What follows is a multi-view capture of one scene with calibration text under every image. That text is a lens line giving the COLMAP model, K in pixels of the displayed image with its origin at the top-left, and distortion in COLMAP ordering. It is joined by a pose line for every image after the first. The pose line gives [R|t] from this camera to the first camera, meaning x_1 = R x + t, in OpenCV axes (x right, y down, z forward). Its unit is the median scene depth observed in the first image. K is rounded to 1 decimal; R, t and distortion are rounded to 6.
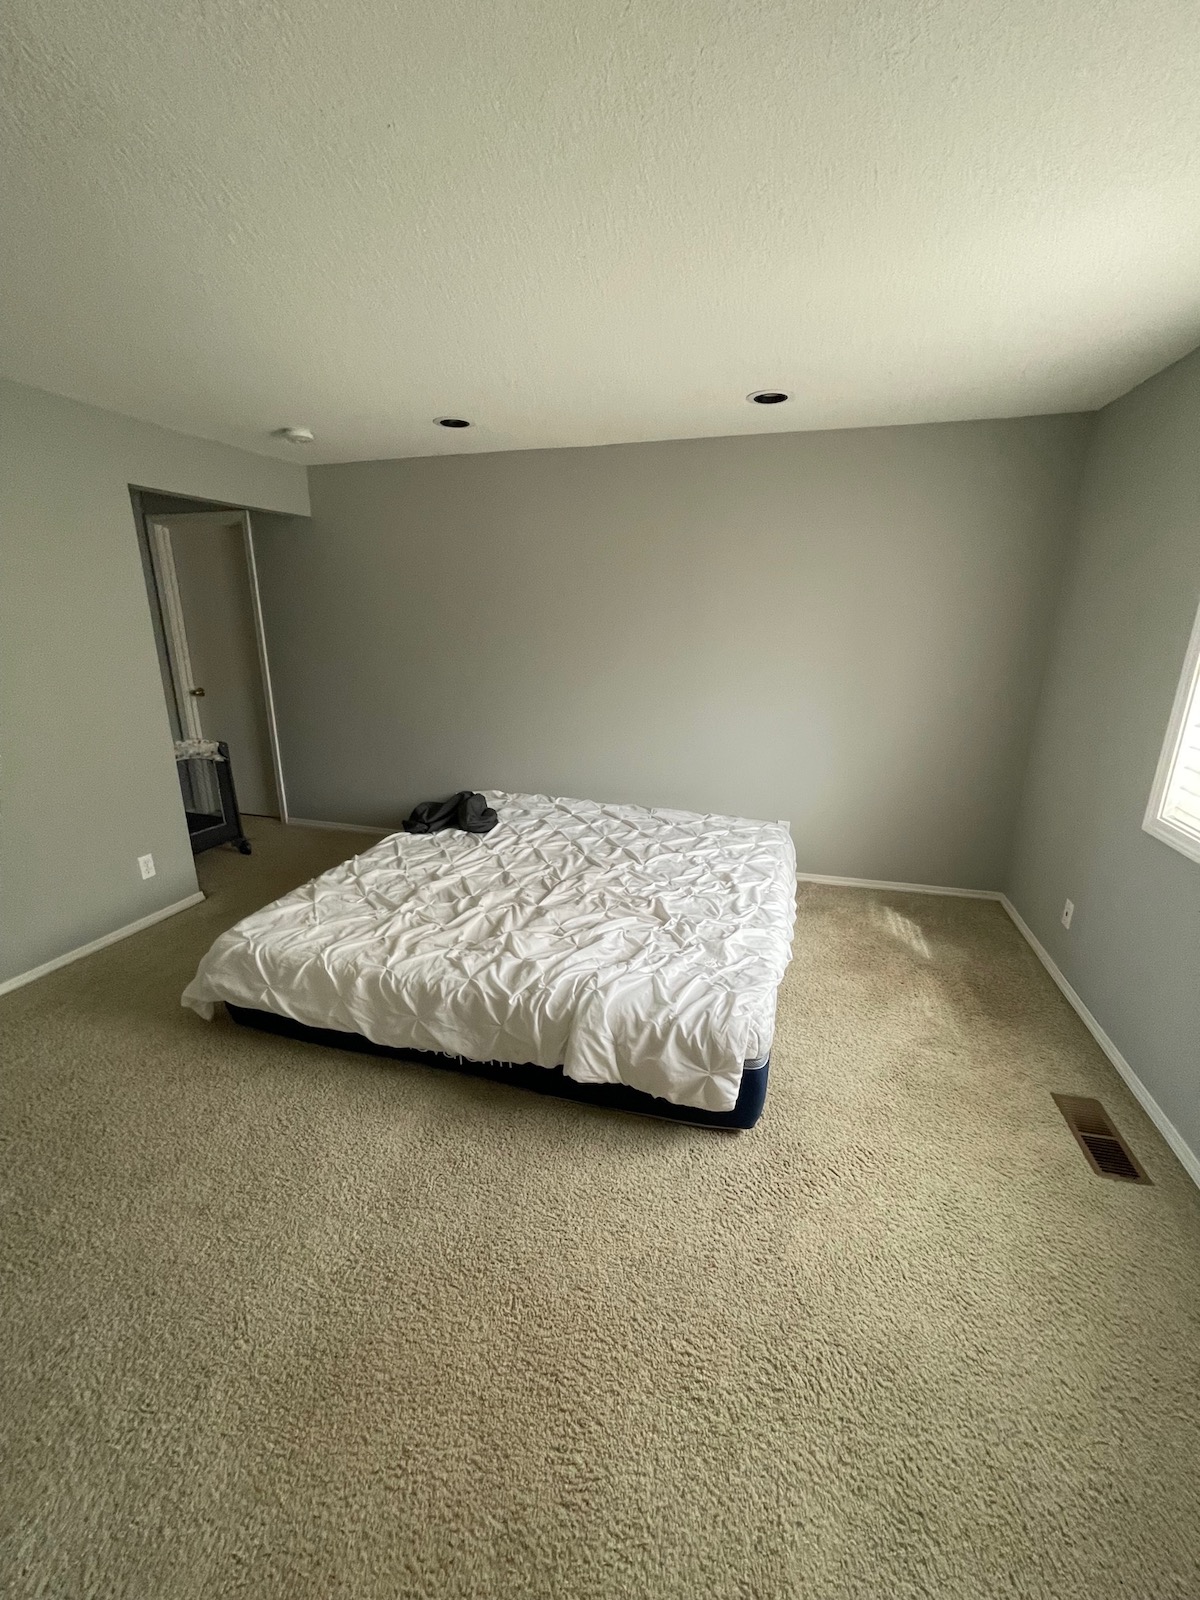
lens RADIAL K [[642.8, 0, 598.3], [0, 642.8, 798.0], [0, 0, 1]] dist [-0.000971, 0.000391]
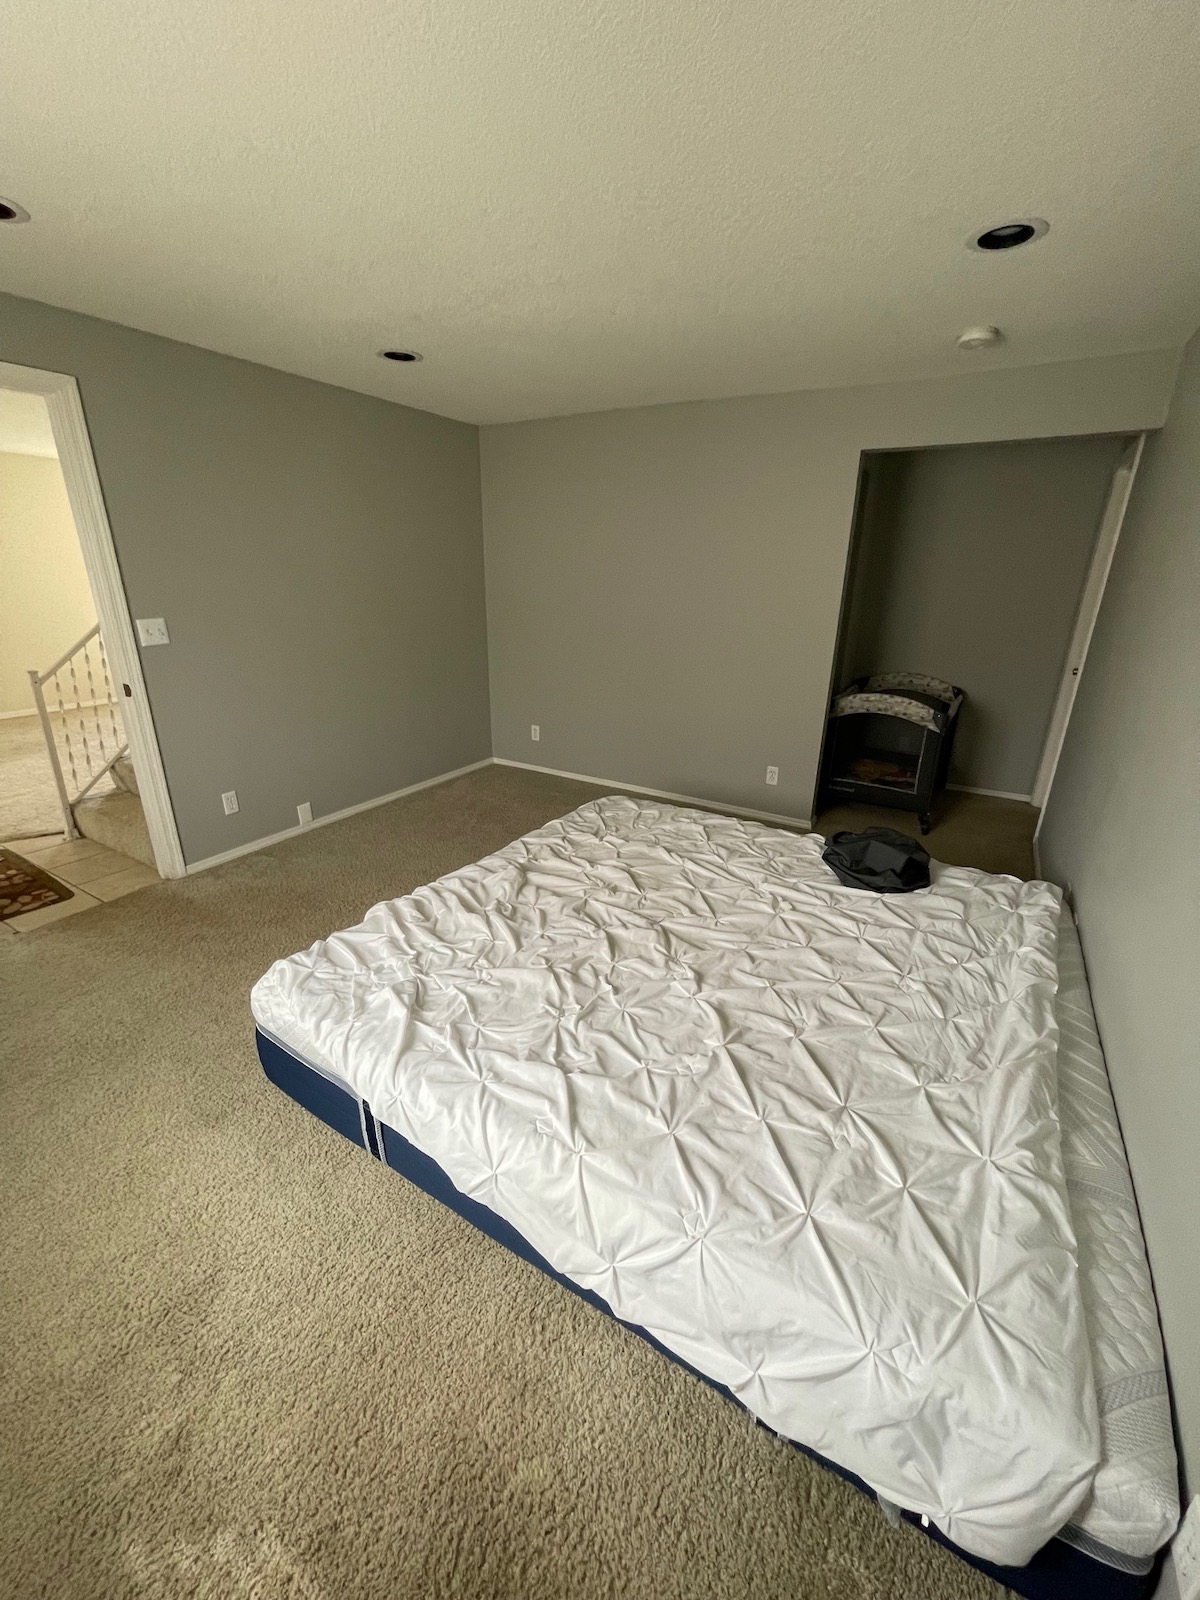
lens RADIAL K [[642.8, 0, 598.2], [0, 642.8, 798.5], [0, 0, 1]] dist [-0.000971, 0.000391]
pose [[-0.256319, 0.320402, -0.911945, 0.540659], [-0.284698, 0.876586, 0.387999, -0.243895], [0.923714, 0.359081, -0.133468, 0.869792]]
